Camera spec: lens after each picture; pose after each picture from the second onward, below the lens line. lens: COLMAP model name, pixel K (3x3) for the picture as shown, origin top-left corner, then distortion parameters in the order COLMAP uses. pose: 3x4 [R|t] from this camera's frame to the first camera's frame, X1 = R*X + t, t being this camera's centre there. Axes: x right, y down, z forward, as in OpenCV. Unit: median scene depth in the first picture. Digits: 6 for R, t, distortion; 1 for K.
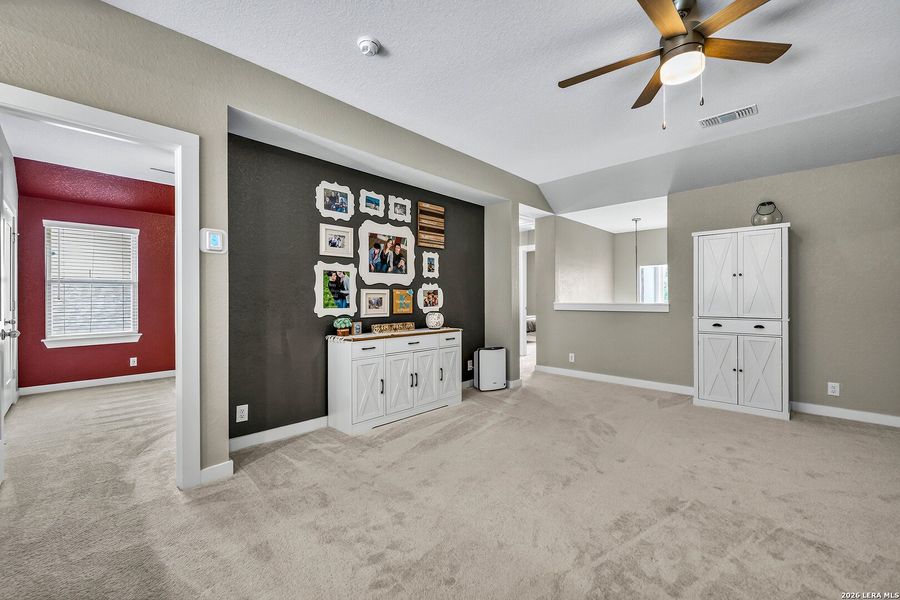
lens RADIAL K [[367.2, 0, 453.5], [0, 367.2, 296.7], [0, 0, 1]] dist [-0.000384, -0.000139]
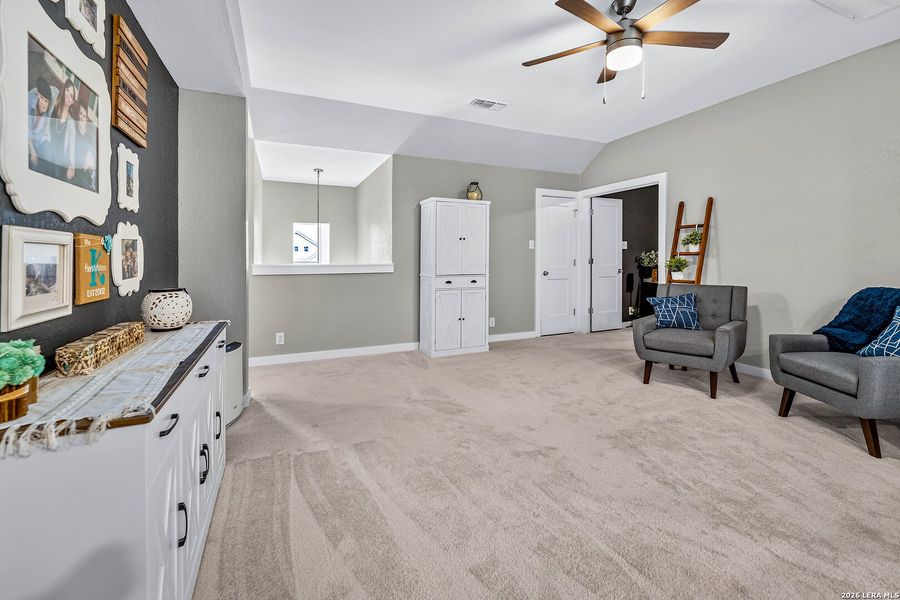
lens RADIAL K [[379.1, 0, 449.9], [0, 379.1, 259.6], [0, 0, 1]] dist [-0.000834, -0.000315]
pose [[0.383128, -0.003336, 0.923689, -0.361131], [-0.004939, 0.999972, 0.005660, 0.000964], [-0.923682, -0.006731, 0.383101, 0.556926]]
